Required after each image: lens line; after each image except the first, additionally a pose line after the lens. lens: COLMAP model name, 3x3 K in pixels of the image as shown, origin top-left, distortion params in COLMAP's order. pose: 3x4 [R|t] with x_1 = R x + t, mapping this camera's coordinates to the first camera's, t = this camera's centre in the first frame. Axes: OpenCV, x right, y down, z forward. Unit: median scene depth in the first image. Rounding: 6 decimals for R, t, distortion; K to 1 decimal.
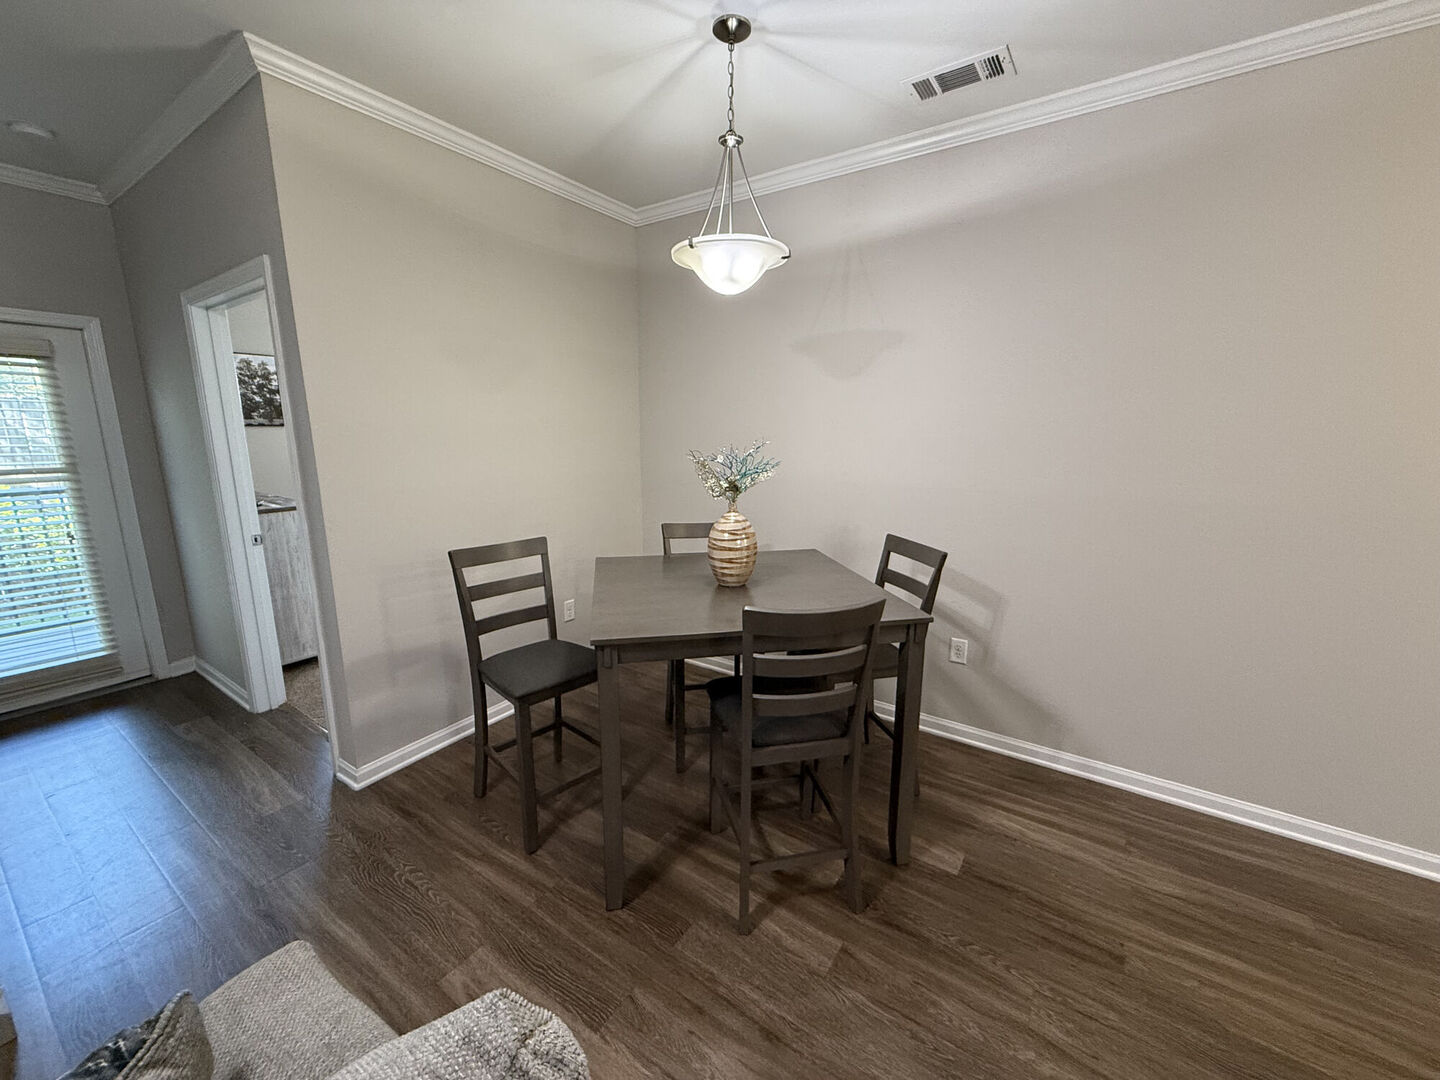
lens RADIAL K [[575.9, 0, 712.2], [0, 575.9, 540.4], [0, 0, 1]] dist [-0.003007, -0.000366]
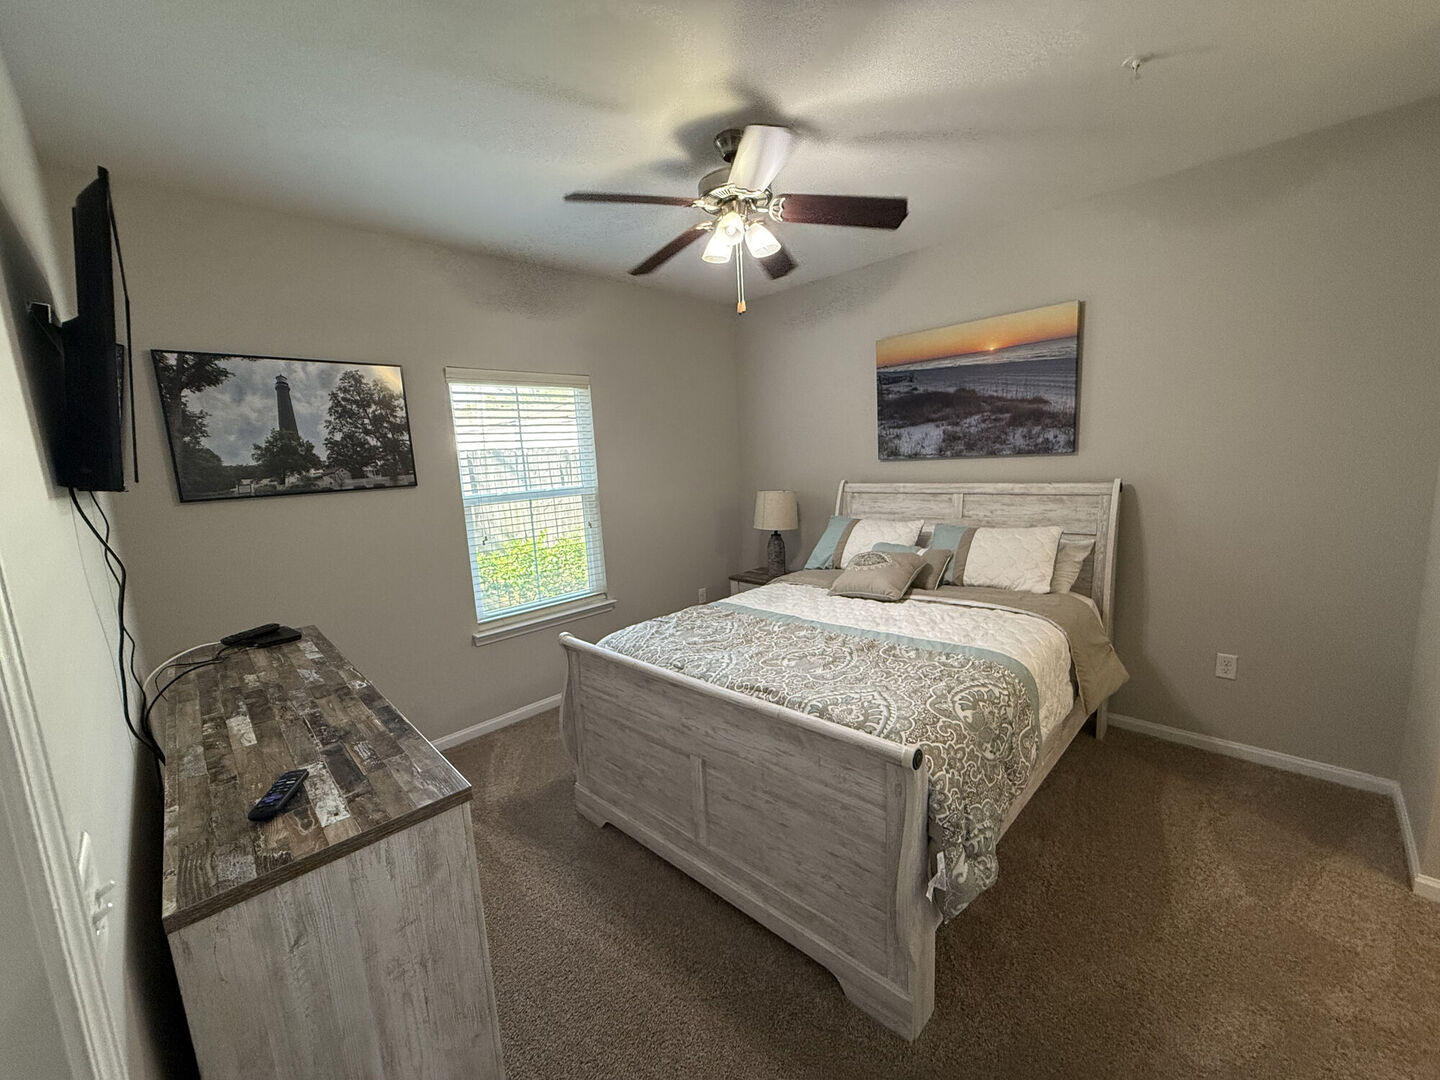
lens RADIAL K [[575.9, 0, 725.4], [0, 575.9, 541.7], [0, 0, 1]] dist [-0.003007, -0.000366]
pose [[0.983321, -0.023556, -0.180347, -0.347427], [0.017022, 0.999144, -0.037693, -0.120074], [0.181081, 0.033995, 0.982880, 0.506459]]
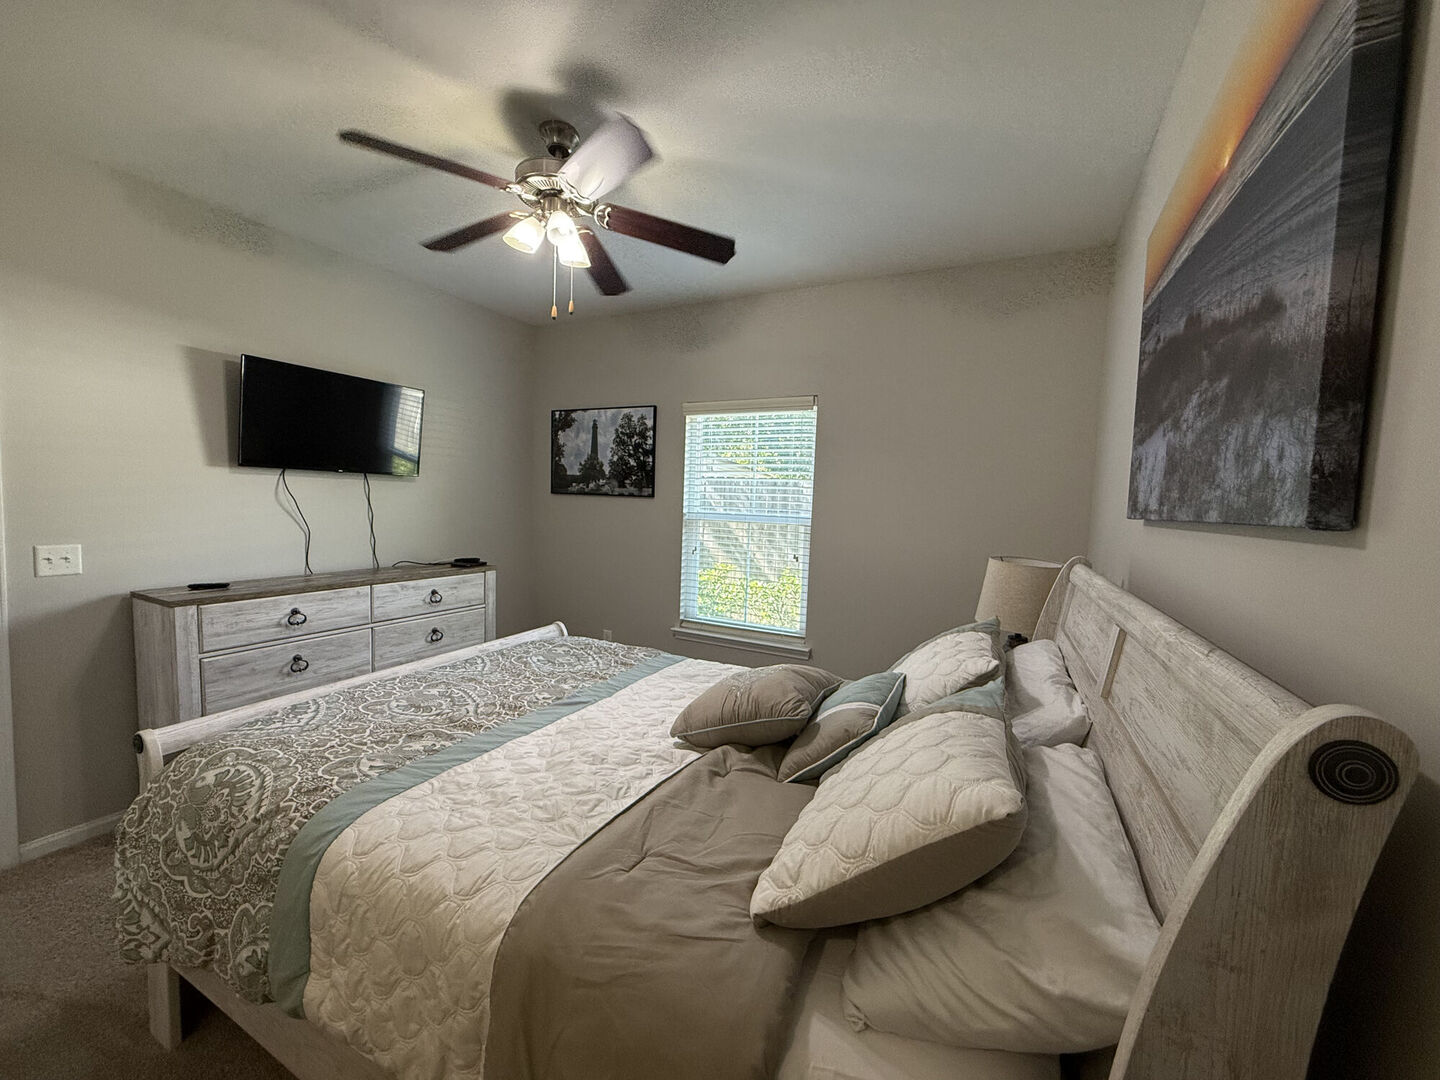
lens RADIAL K [[575.9, 0, 714.1], [0, 575.9, 539.4], [0, 0, 1]] dist [-0.003007, -0.000366]
pose [[0.124483, 0.073844, -0.989470, 0.008025], [-0.225574, 0.973220, 0.044252, -0.203646], [0.966240, 0.217690, 0.137807, 1.019750]]
